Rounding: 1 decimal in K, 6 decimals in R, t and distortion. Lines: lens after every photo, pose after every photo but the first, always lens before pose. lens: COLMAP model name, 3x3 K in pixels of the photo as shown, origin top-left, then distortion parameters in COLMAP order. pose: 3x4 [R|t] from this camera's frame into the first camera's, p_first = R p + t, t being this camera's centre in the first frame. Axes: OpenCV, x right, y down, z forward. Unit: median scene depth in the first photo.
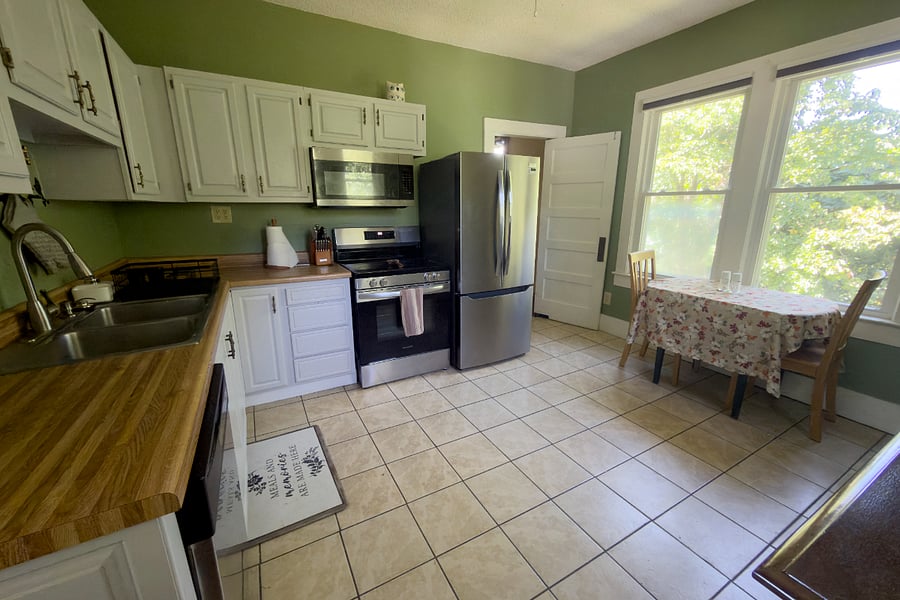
lens RADIAL K [[365.4, 0, 455.0], [0, 365.4, 297.7], [0, 0, 1]] dist [0.003853, 0.000326]
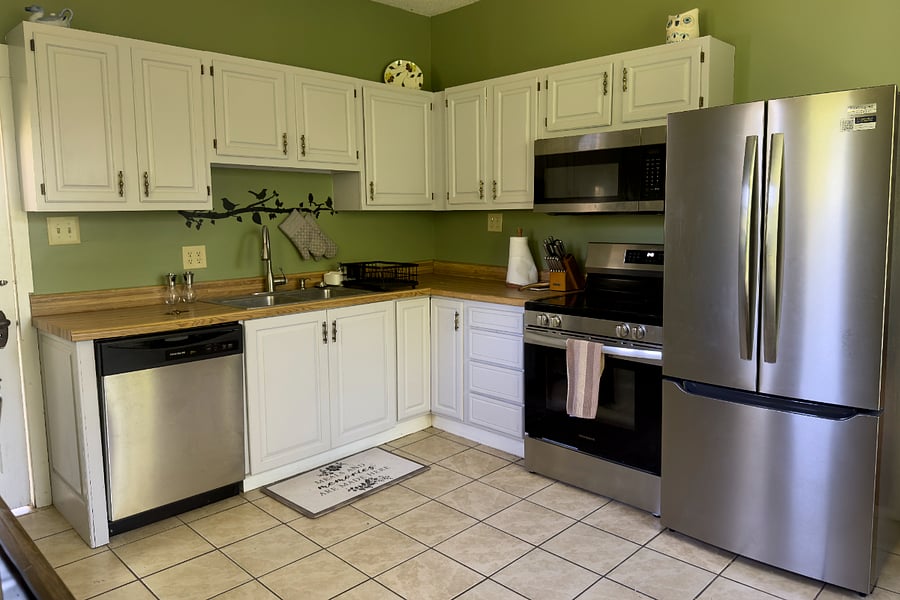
lens RADIAL K [[639.1, 0, 442.9], [0, 639.1, 277.7], [0, 0, 1]] dist [0.043382, -0.008758]
pose [[0.274636, 0.093185, -0.957022, 0.878902], [-0.222744, 0.974385, 0.030955, -0.113683], [0.935393, 0.204670, 0.288358, 0.450472]]
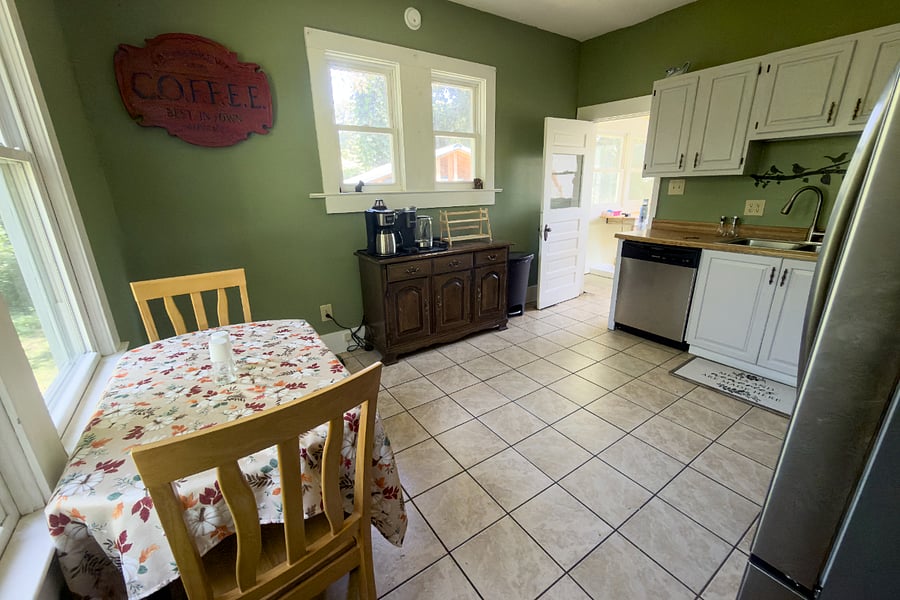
lens RADIAL K [[365.4, 0, 449.2], [0, 365.4, 298.4], [0, 0, 1]] dist [0.003853, 0.000326]
pose [[-0.995316, 0.043000, -0.086588, 0.497187], [-0.008382, 0.853888, 0.520390, -0.334652], [0.096313, 0.518678, -0.849527, 1.338915]]
